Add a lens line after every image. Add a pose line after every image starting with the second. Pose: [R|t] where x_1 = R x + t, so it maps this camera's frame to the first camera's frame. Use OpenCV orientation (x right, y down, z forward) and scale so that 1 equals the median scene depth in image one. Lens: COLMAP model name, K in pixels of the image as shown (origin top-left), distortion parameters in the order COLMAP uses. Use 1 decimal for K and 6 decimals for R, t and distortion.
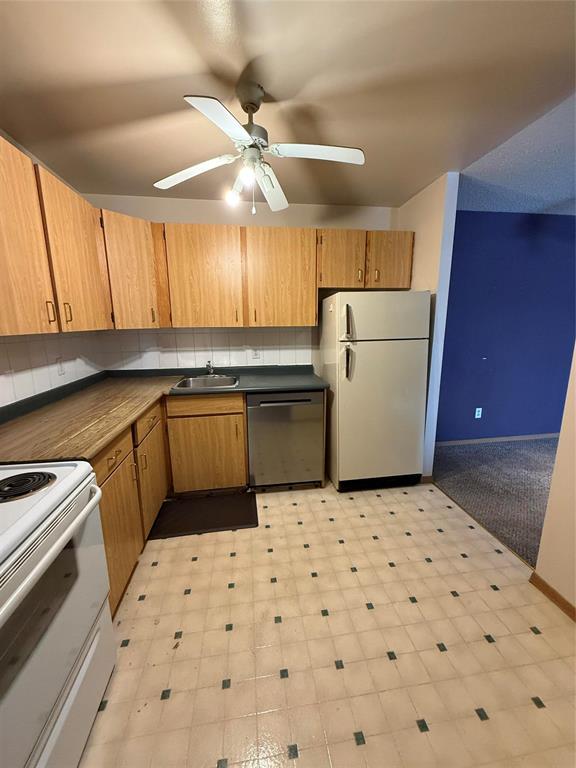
lens RADIAL K [[306.2, 0, 287.2], [0, 306.2, 382.2], [0, 0, 1]] dist [-0.002155, 0.000014]
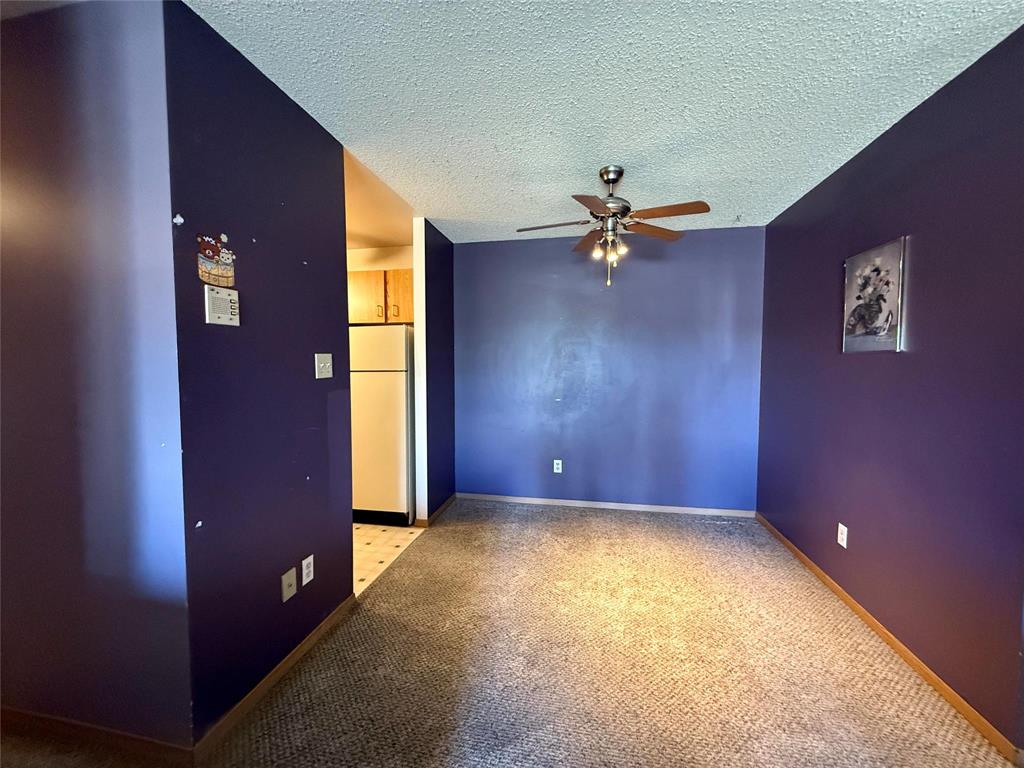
lens RADIAL K [[408.2, 0, 512.3], [0, 408.2, 385.0], [0, 0, 1]] dist [-0.002155, 0.000014]
pose [[0.944506, 0.030545, -0.327071, 1.276032], [-0.074405, 0.989683, -0.122439, 0.041947], [0.319957, 0.139980, 0.937034, -0.142825]]
